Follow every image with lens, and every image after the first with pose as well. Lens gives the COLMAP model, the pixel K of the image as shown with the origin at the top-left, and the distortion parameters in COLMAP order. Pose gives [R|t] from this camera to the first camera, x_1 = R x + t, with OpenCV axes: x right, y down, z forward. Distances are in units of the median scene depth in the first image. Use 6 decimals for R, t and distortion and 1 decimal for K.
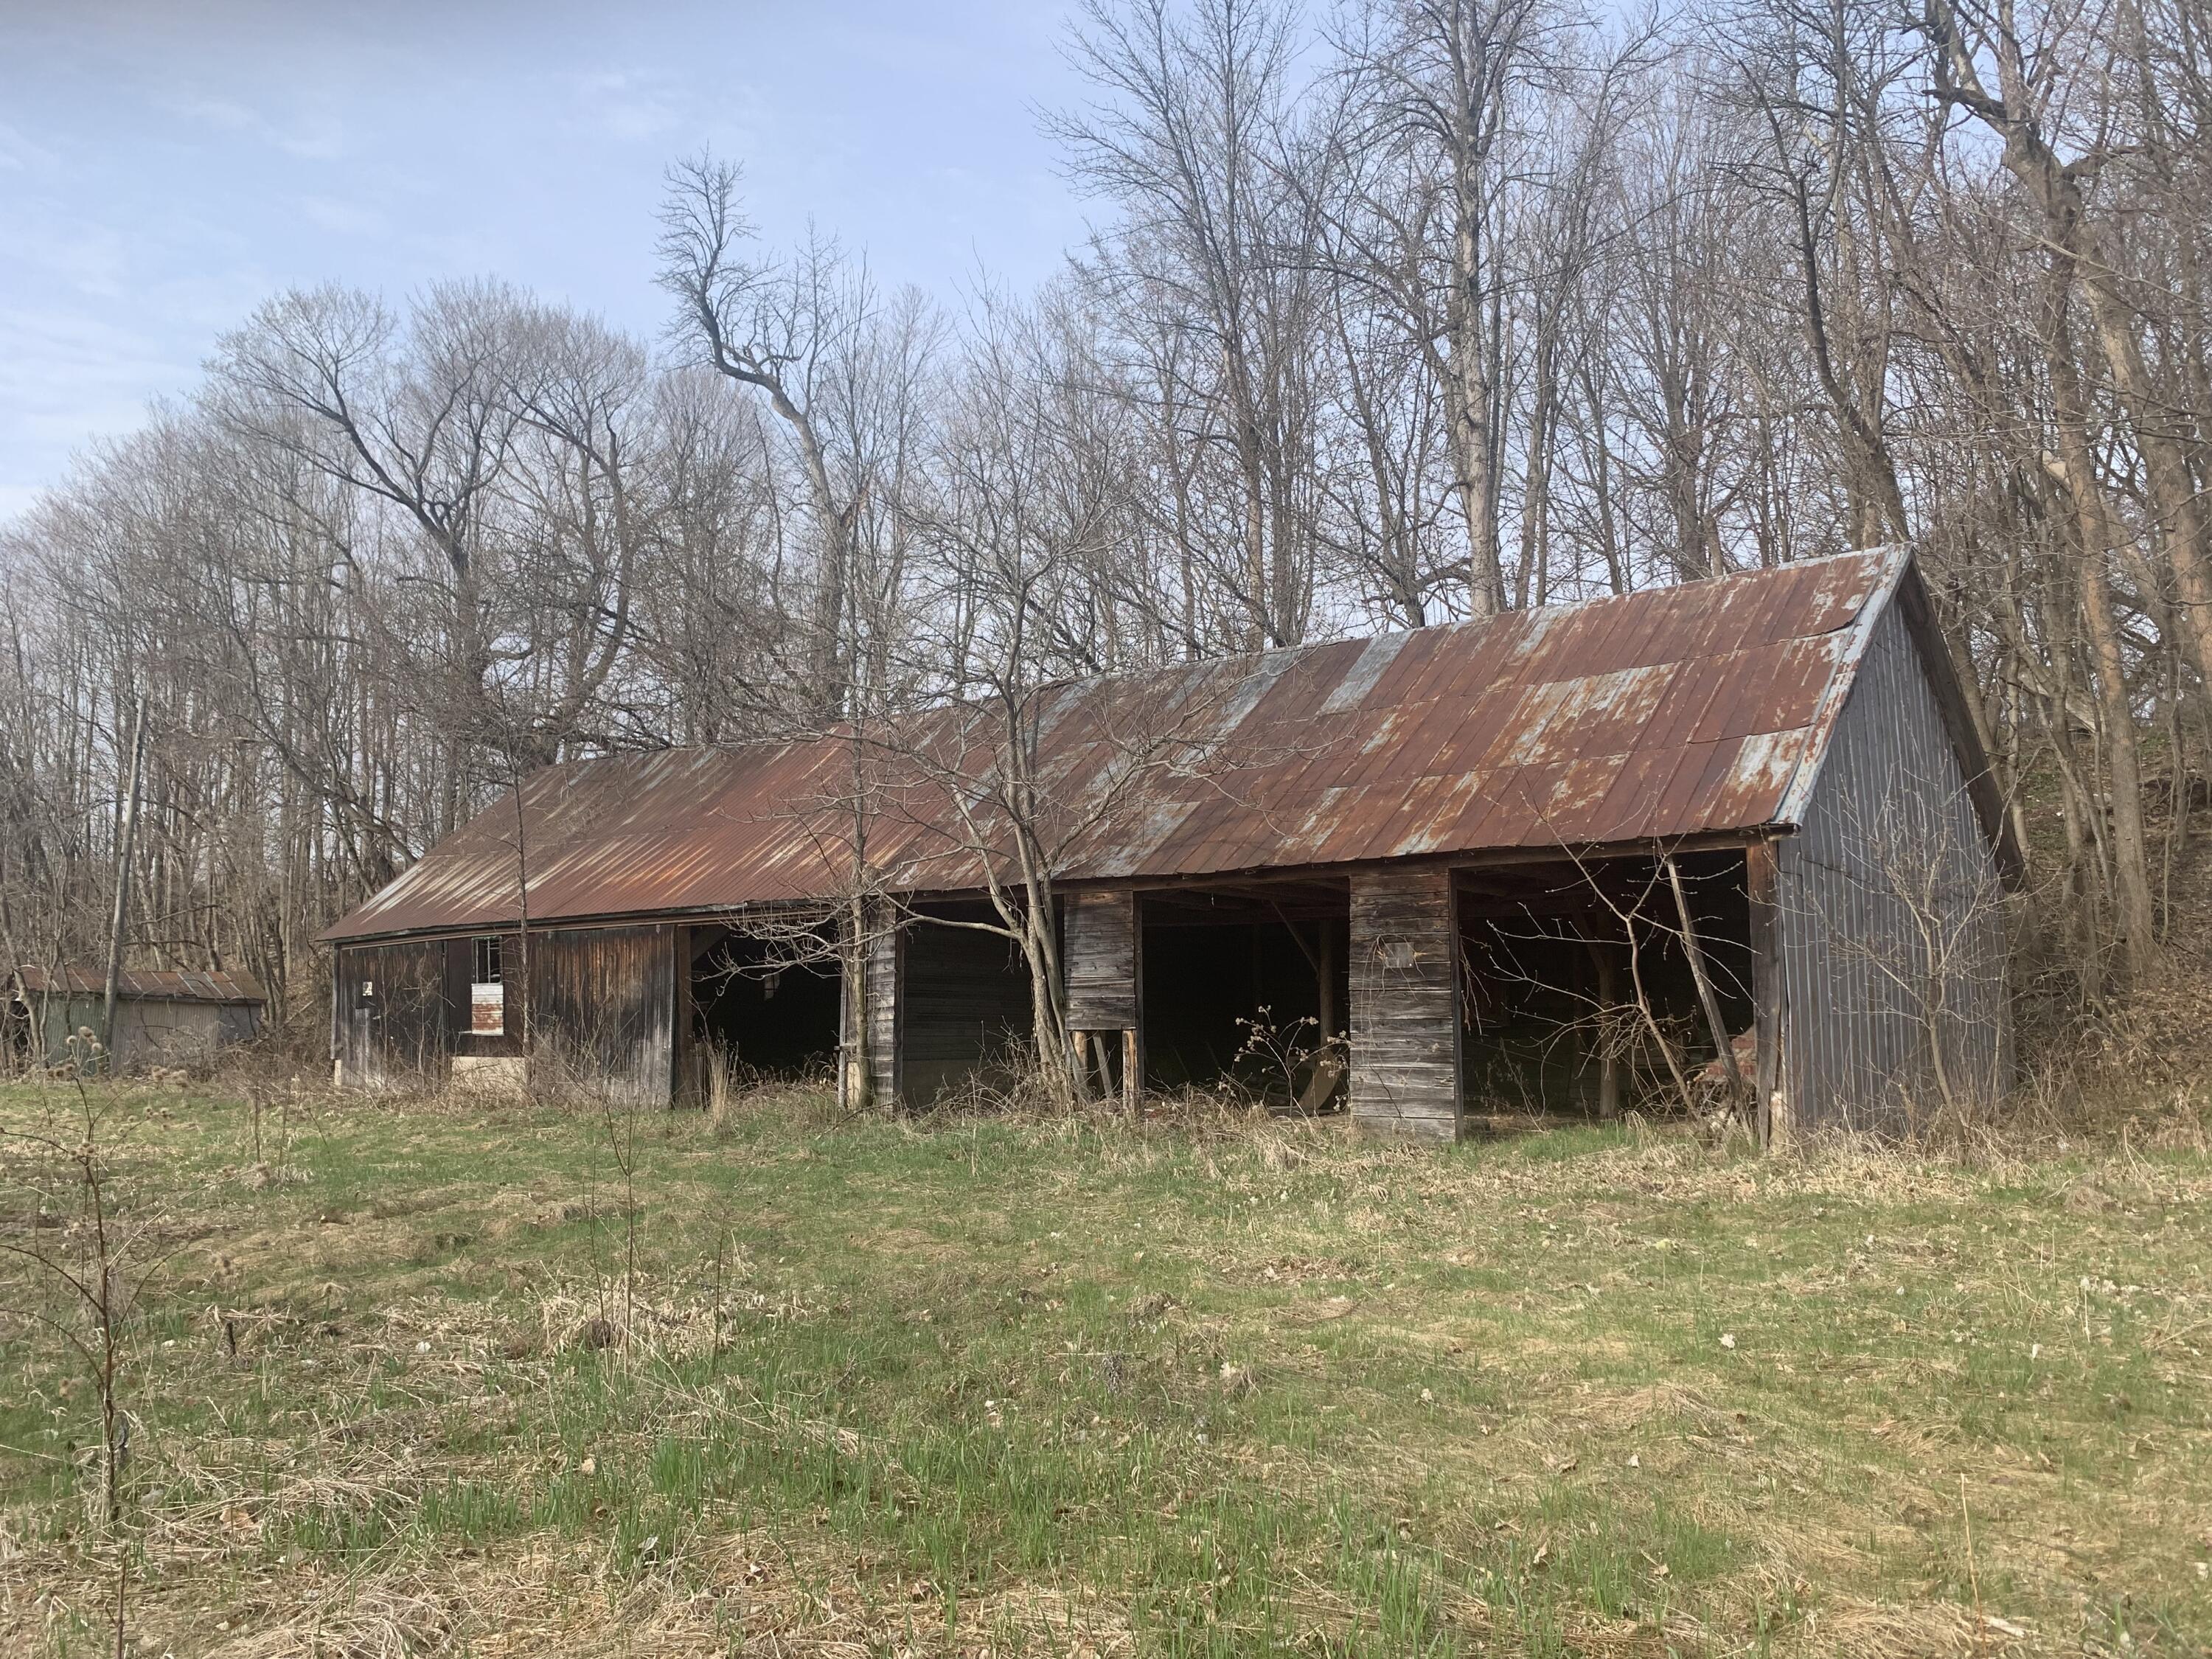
lens RADIAL K [[1669.5, 0, 1102.8], [0, 1669.5, 831.9], [0, 0, 1]] dist [0.046165, -0.007471]
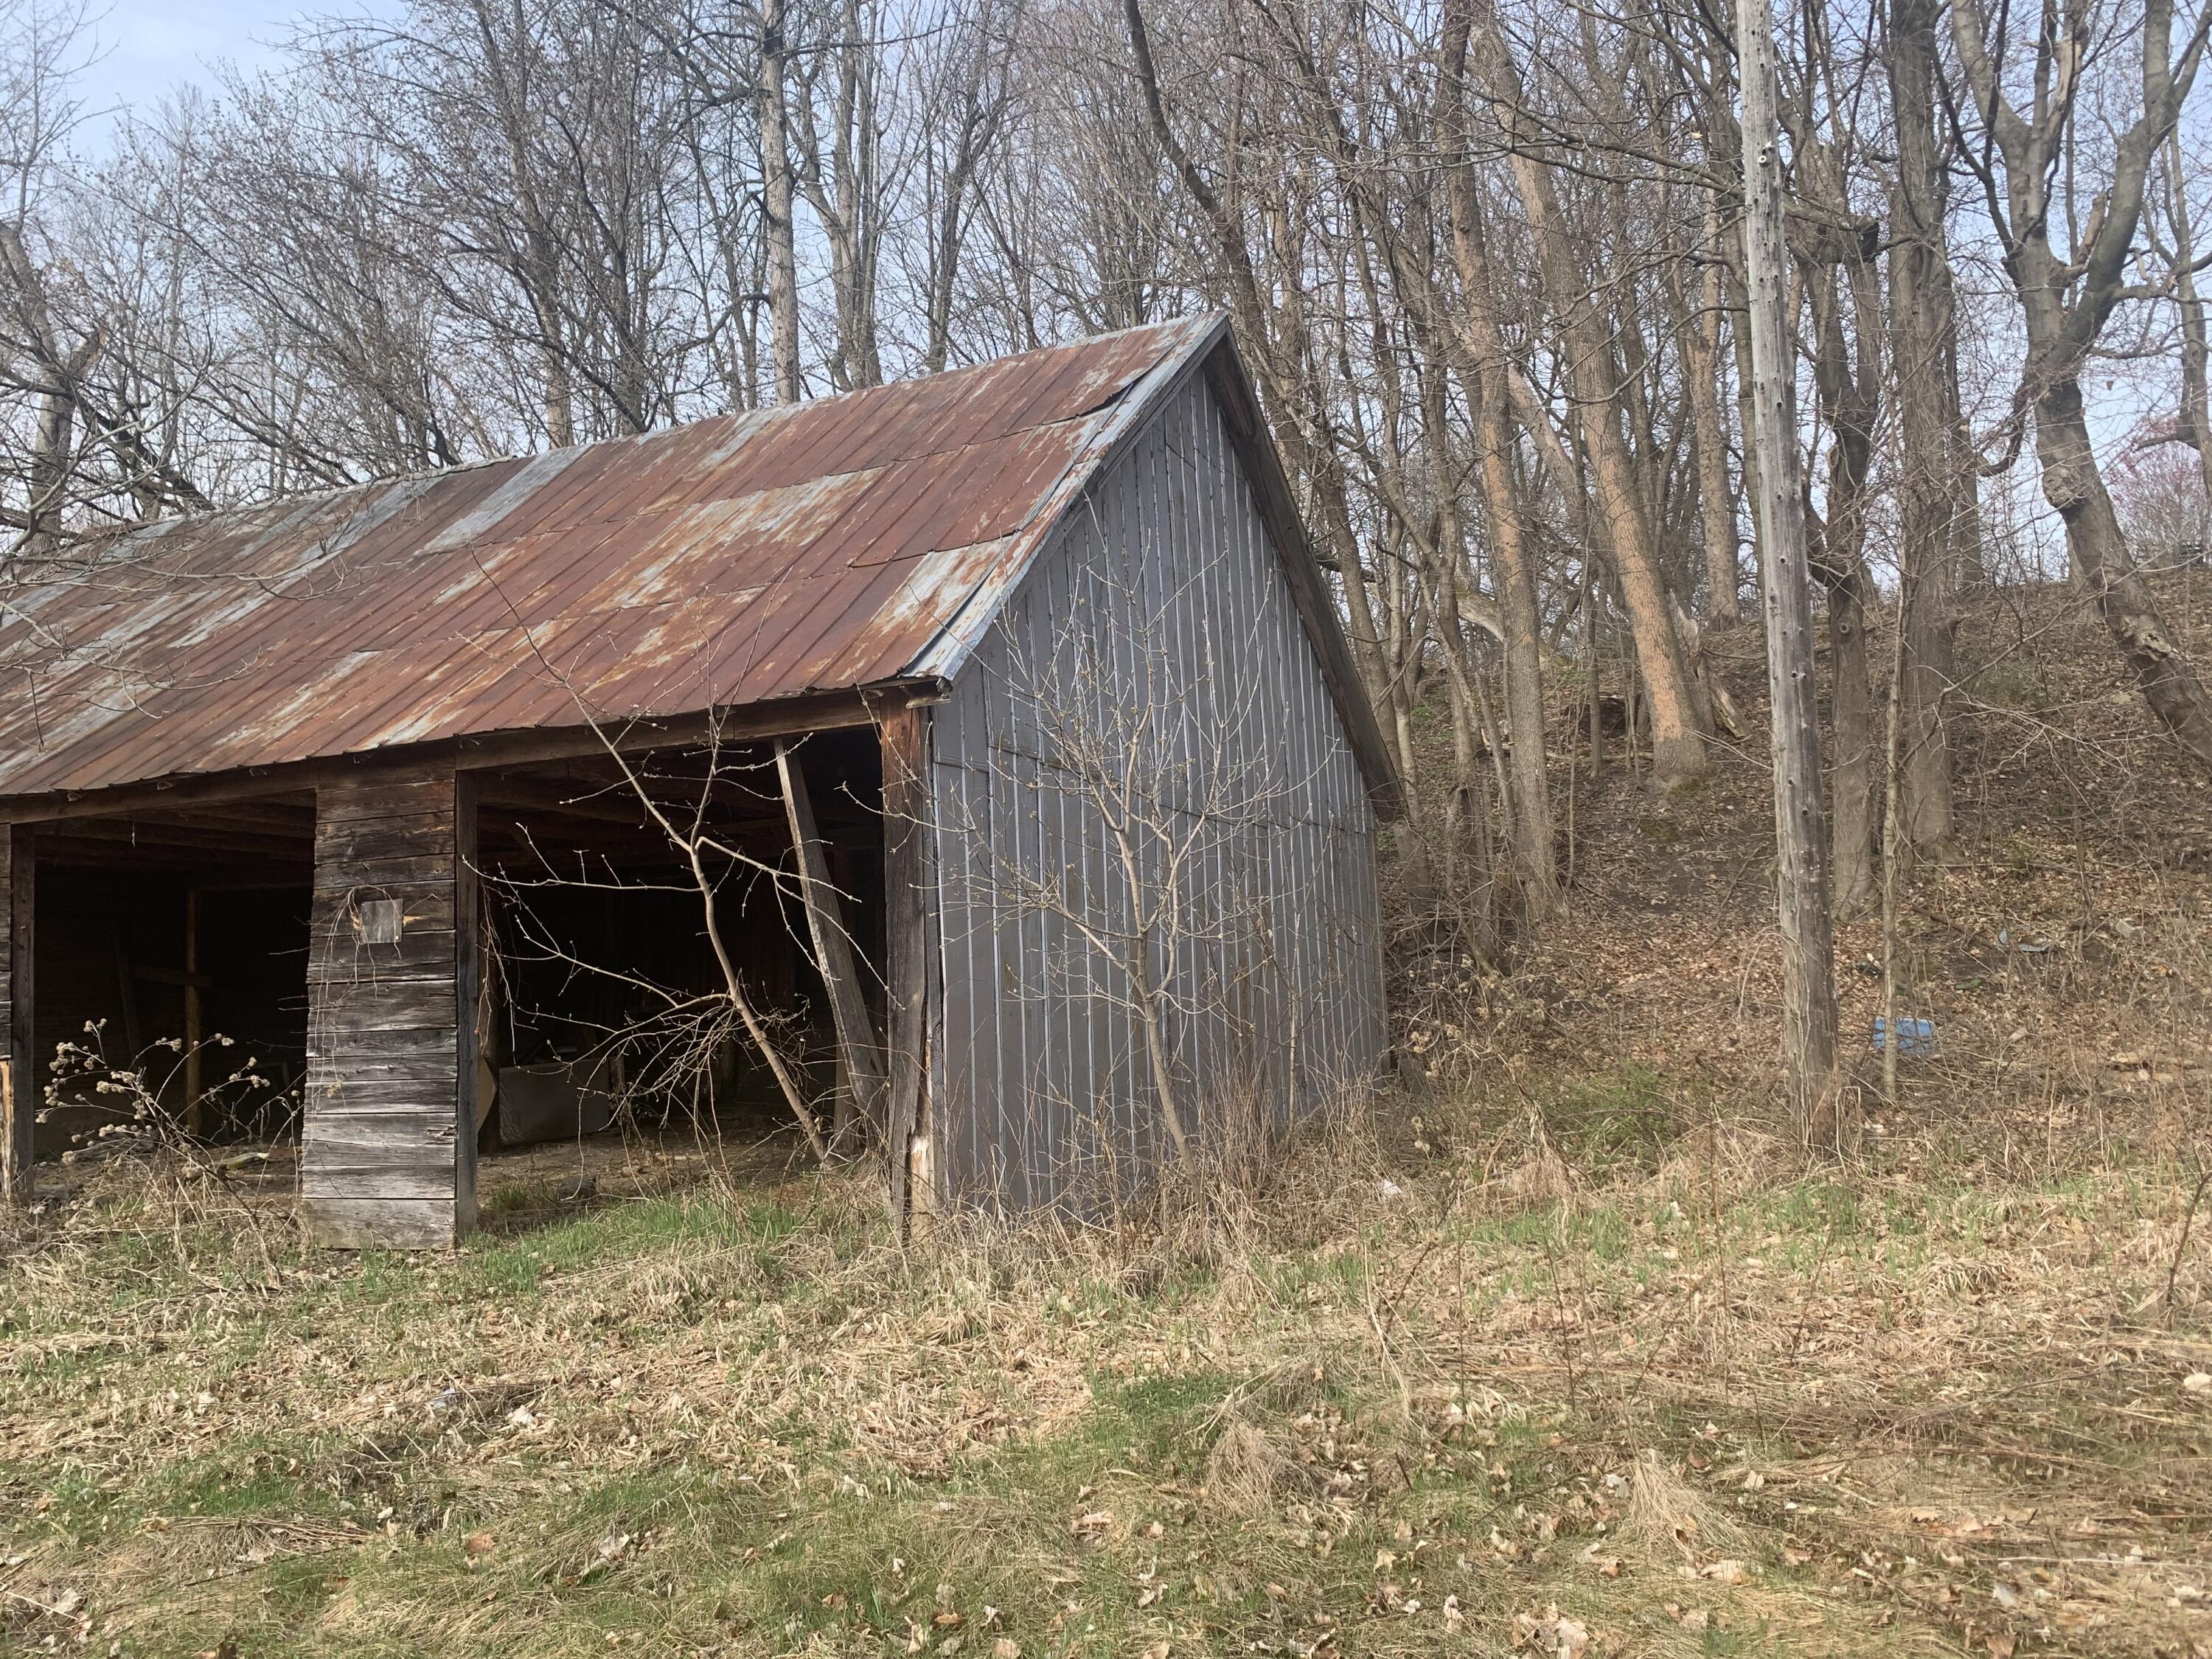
lens RADIAL K [[1669.5, 0, 1105.4], [0, 1669.5, 829.7], [0, 0, 1]] dist [0.046165, -0.007471]
pose [[0.969018, -0.006648, 0.246901, 0.282073], [0.003226, 0.999893, 0.014262, 0.034572], [-0.246969, -0.013023, 0.968936, 0.371856]]
